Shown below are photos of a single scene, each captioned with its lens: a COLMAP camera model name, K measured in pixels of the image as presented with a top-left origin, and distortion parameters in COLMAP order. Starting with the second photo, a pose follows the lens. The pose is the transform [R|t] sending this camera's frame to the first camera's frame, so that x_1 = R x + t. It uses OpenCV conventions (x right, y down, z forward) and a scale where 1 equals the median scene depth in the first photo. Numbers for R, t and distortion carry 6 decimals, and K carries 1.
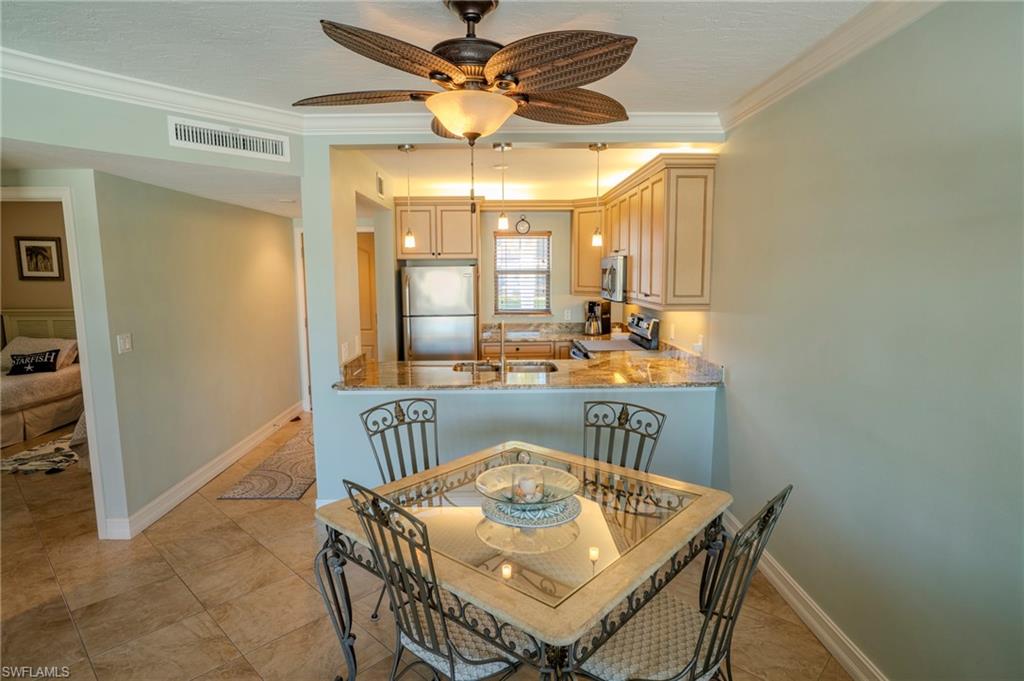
lens RADIAL K [[556.1, 0, 510.9], [0, 556.1, 343.0], [0, 0, 1]] dist [-0.052750, 0.039379]
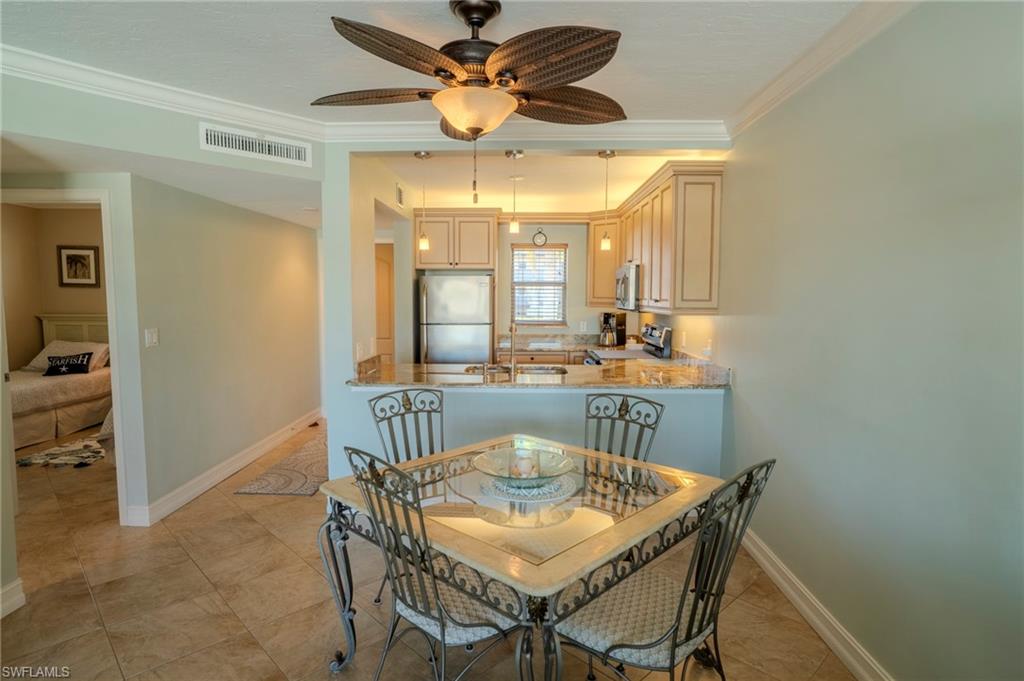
lens RADIAL K [[559.5, 0, 512.9], [0, 559.5, 343.0], [0, 0, 1]] dist [-0.050696, 0.039202]
pose [[0.999093, 0.013146, -0.040499, 0.024243], [-0.014871, 0.998981, -0.042602, 0.036927], [0.039898, 0.043165, 0.998271, -0.023937]]
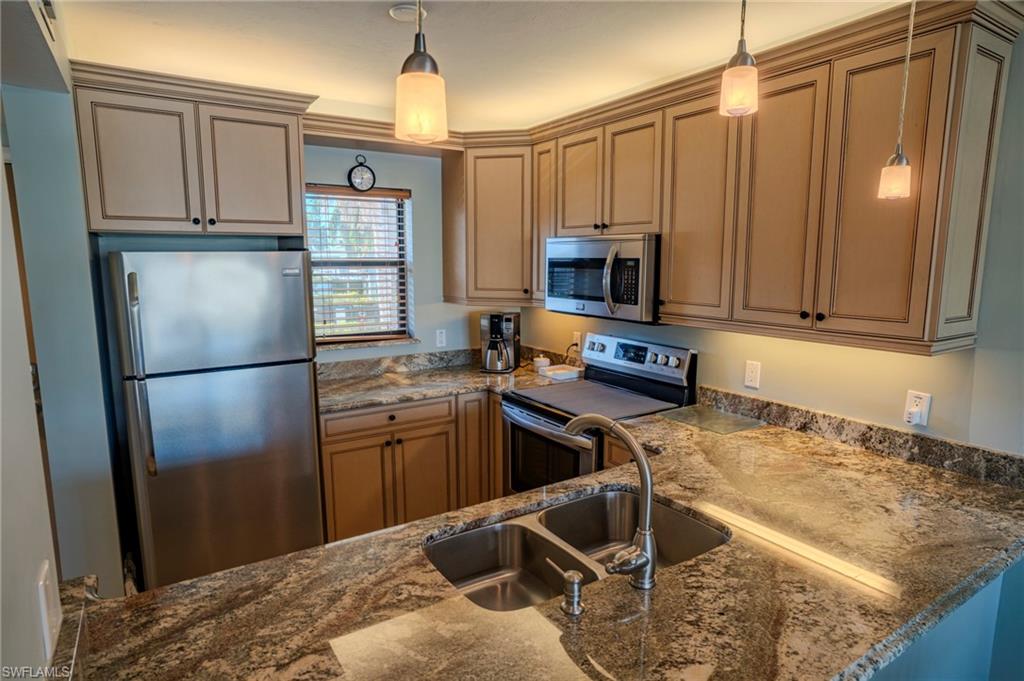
lens RADIAL K [[568.7, 0, 511.8], [0, 568.7, 342.0], [0, 0, 1]] dist [-0.052537, 0.038414]
pose [[0.850272, -0.070263, 0.521632, -0.220506], [0.063889, 0.997499, 0.030220, -0.091079], [-0.522451, 0.007632, 0.852635, 0.697717]]
